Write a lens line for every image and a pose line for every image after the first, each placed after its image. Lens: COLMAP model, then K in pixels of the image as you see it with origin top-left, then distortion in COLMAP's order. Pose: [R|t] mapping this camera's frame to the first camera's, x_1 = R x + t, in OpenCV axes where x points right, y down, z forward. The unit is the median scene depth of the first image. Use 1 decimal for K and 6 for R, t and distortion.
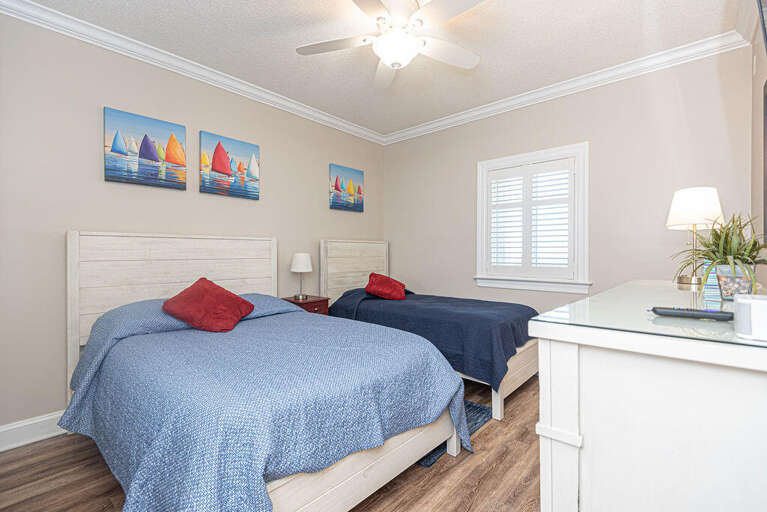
lens RADIAL K [[348.7, 0, 384.5], [0, 348.7, 255.8], [0, 0, 1]] dist [0.004807, -0.000024]
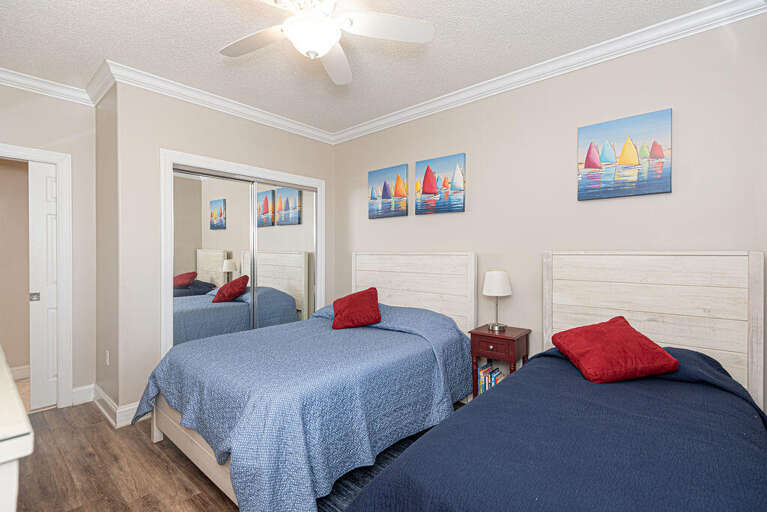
lens RADIAL K [[348.7, 0, 384.9], [0, 348.7, 254.0], [0, 0, 1]] dist [0.004807, -0.000024]
pose [[-0.004061, -0.003030, -0.999987, 0.603134], [-0.016184, 0.999865, -0.002964, -0.043514], [0.999861, 0.016172, -0.004109, 0.853277]]
